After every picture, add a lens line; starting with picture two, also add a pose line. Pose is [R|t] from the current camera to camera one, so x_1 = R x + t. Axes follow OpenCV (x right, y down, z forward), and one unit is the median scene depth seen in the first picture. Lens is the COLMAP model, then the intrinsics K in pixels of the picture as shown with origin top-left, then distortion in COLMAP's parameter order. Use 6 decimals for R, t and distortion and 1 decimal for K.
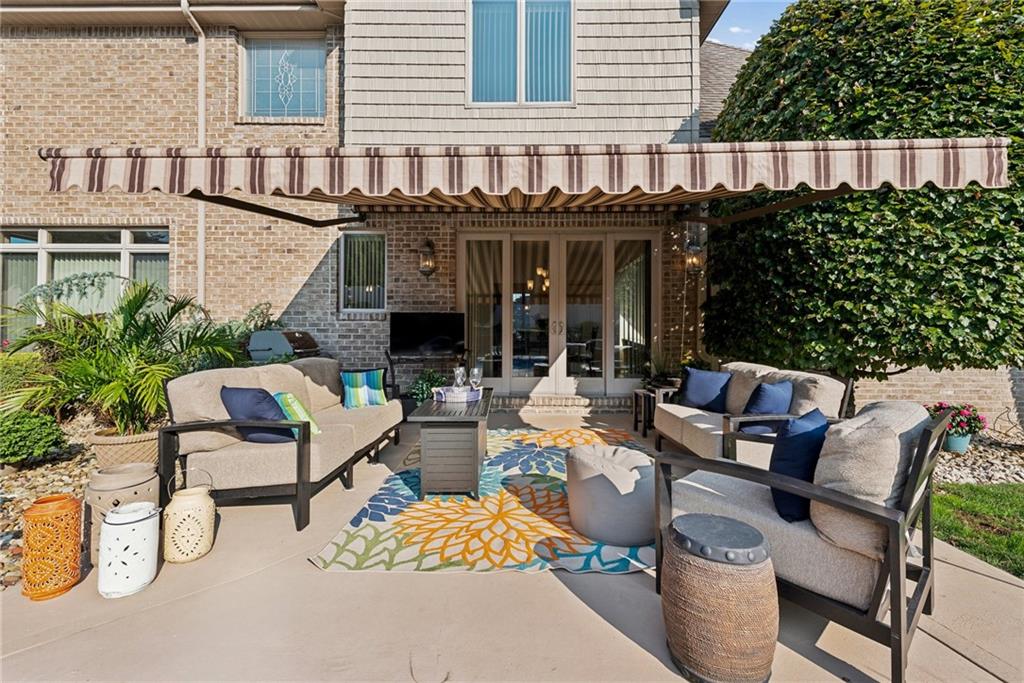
lens RADIAL K [[436.5, 0, 512.1], [0, 436.5, 327.9], [0, 0, 1]] dist [0.003885, -0.000173]
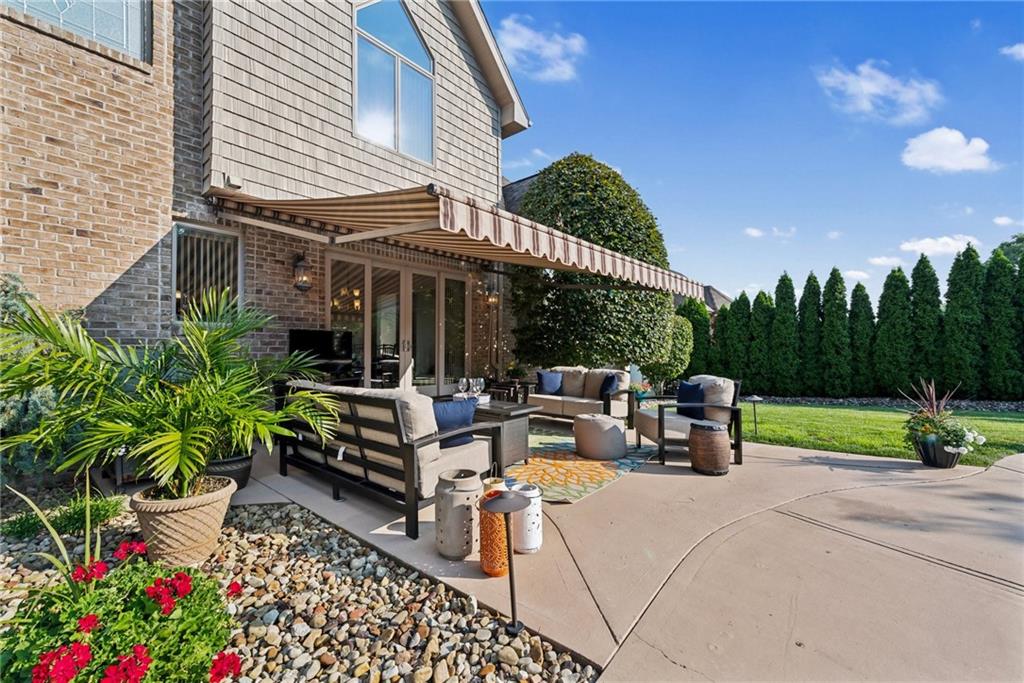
lens RADIAL K [[404.1, 0, 510.1], [0, 404.1, 344.5], [0, 0, 1]] dist [0.000768, 0.000028]
pose [[0.645511, 0.003307, 0.763744, -0.566078], [-0.009179, 0.999952, 0.003428, -0.009349], [-0.763696, -0.009223, 0.645510, 0.075358]]
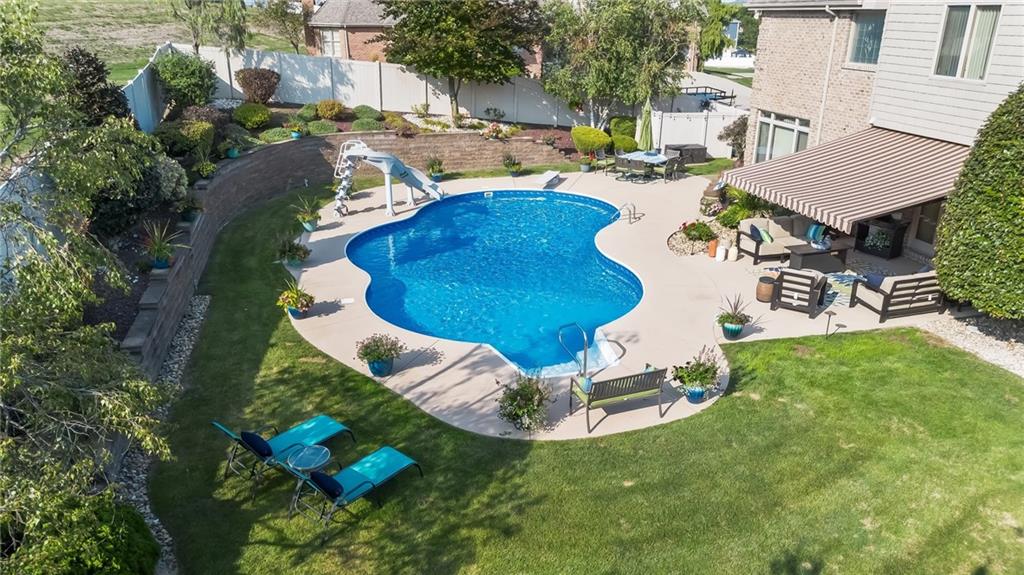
lens RADIAL K [[740.8, 0, 515.1], [0, 740.8, 280.2], [0, 0, 1]] dist [0.034014, -0.026851]
pose [[0.266862, 0.340366, -0.901629, 2.081279], [0.011963, 0.934316, 0.356246, -0.758202], [0.963660, -0.105855, 0.245262, -1.146981]]
